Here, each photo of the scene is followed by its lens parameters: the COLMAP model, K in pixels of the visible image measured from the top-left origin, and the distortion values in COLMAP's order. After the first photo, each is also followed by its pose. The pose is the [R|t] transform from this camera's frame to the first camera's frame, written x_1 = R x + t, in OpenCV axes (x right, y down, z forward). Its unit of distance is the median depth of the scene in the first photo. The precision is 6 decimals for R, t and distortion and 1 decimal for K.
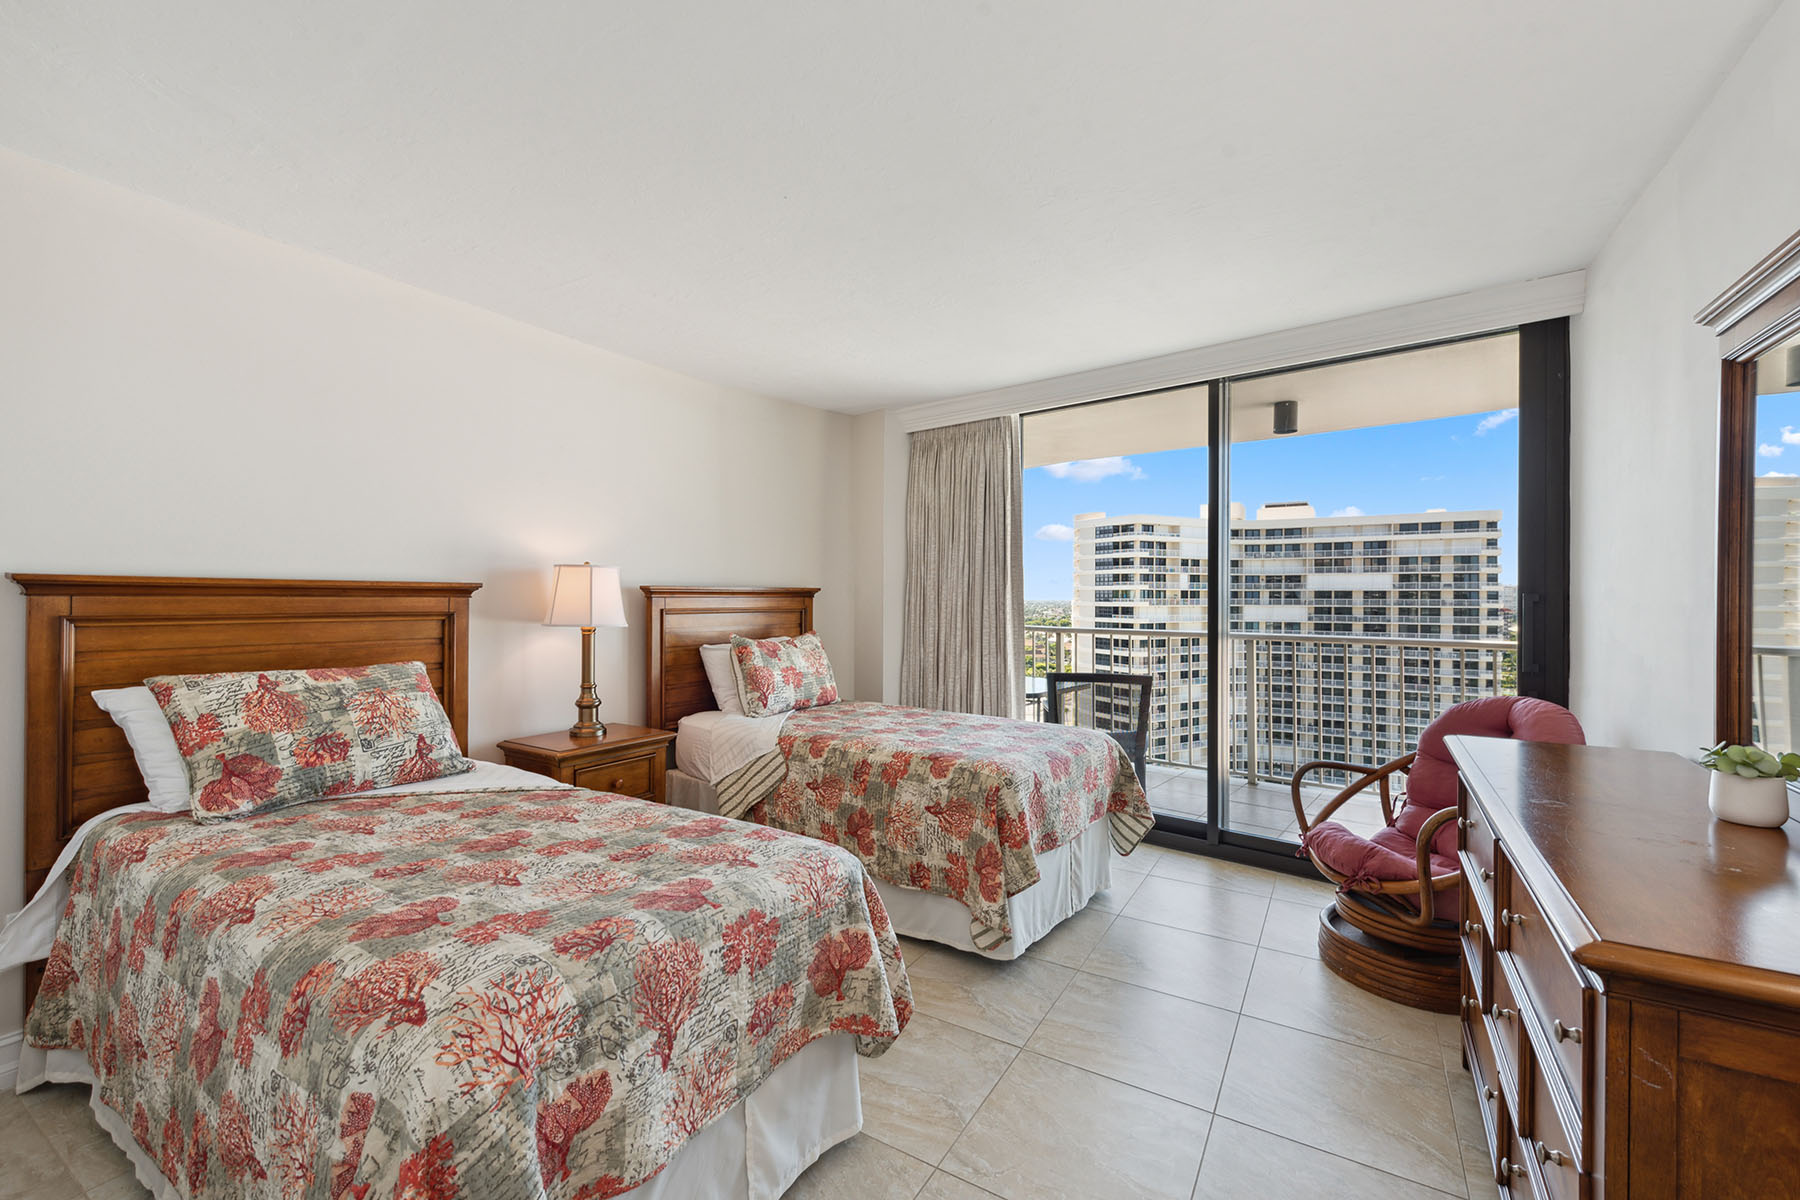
lens RADIAL K [[729.9, 0, 904.3], [0, 729.9, 560.5], [0, 0, 1]] dist [0.017200, -0.000113]
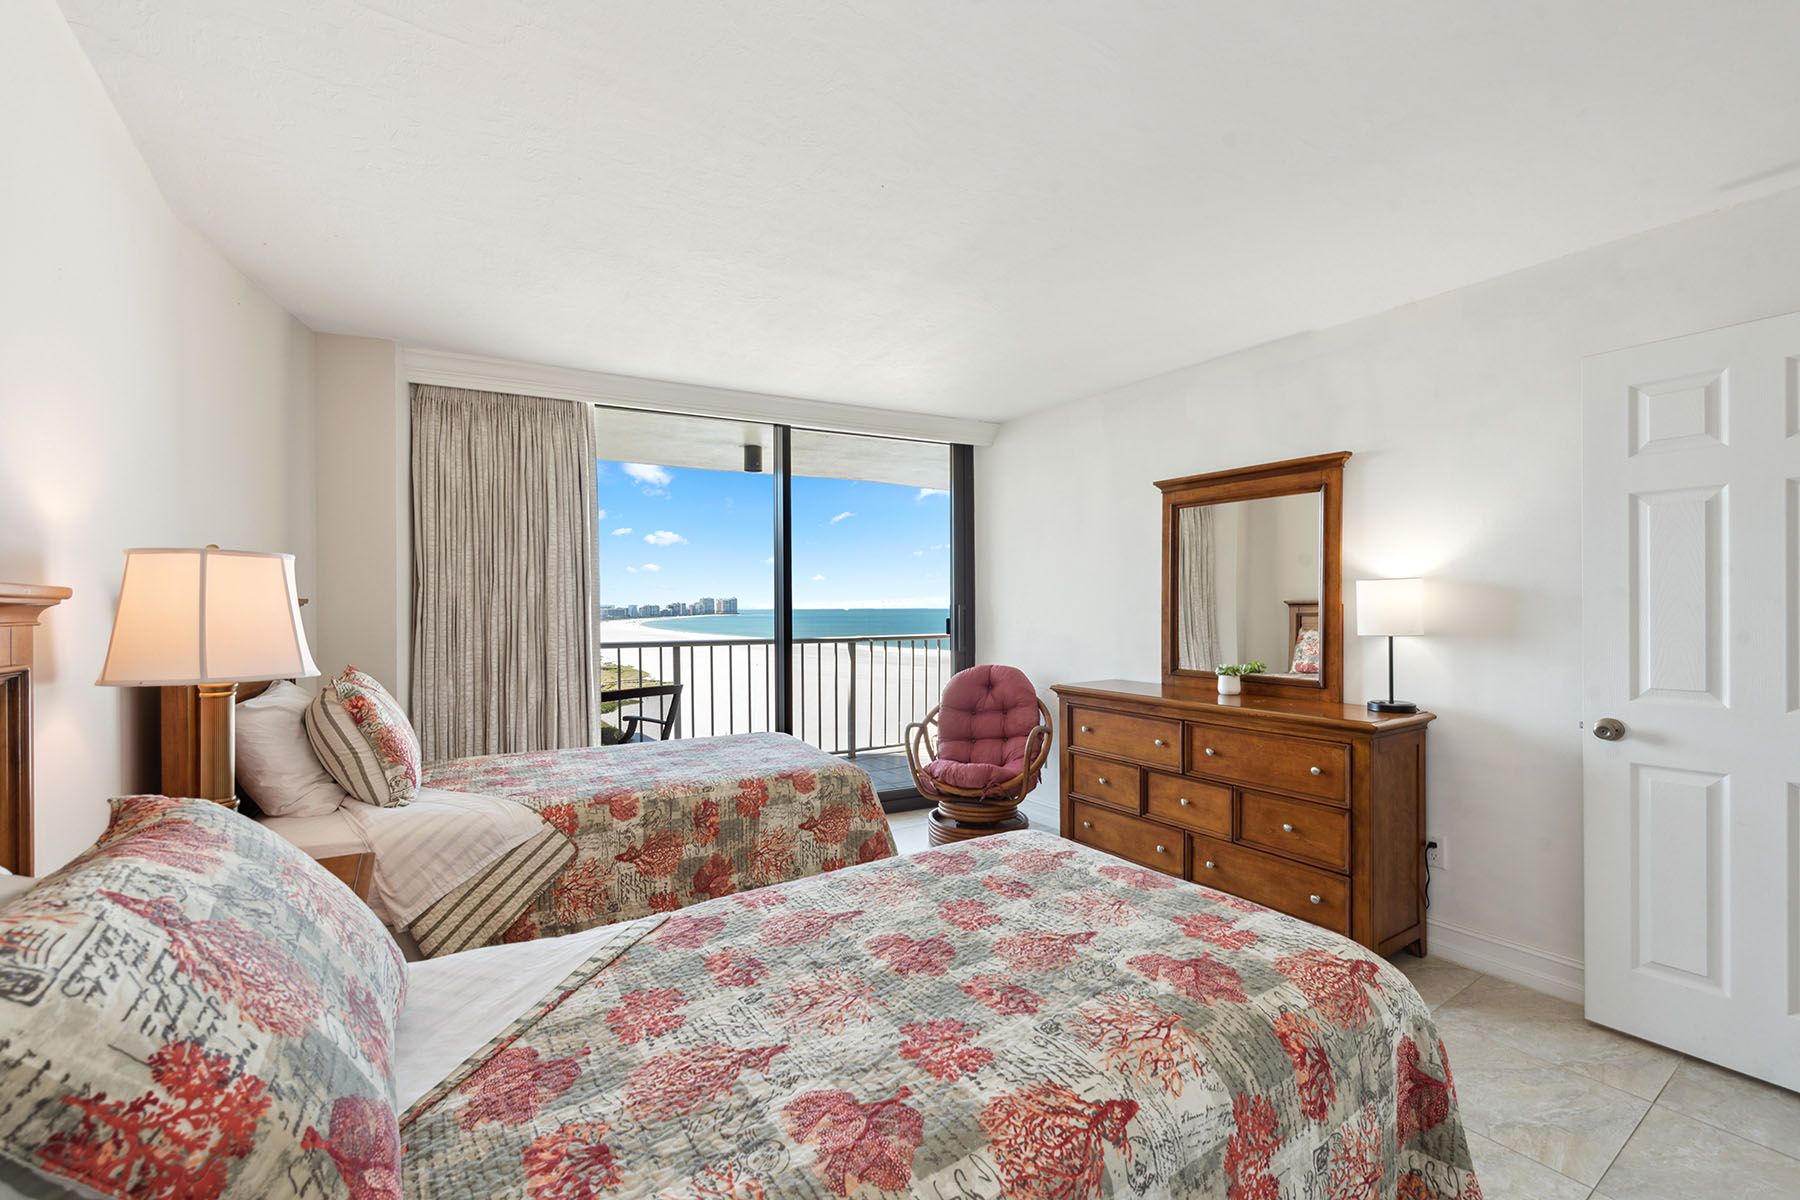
lens RADIAL K [[729.5, 0, 901.1], [0, 729.5, 599.0], [0, 0, 1]] dist [0.003723, -0.000405]
pose [[0.415236, 0.007379, 0.909684, -0.810928], [-0.038289, 0.999223, 0.009372, 0.020360], [-0.908908, -0.038722, 0.415196, 0.485852]]
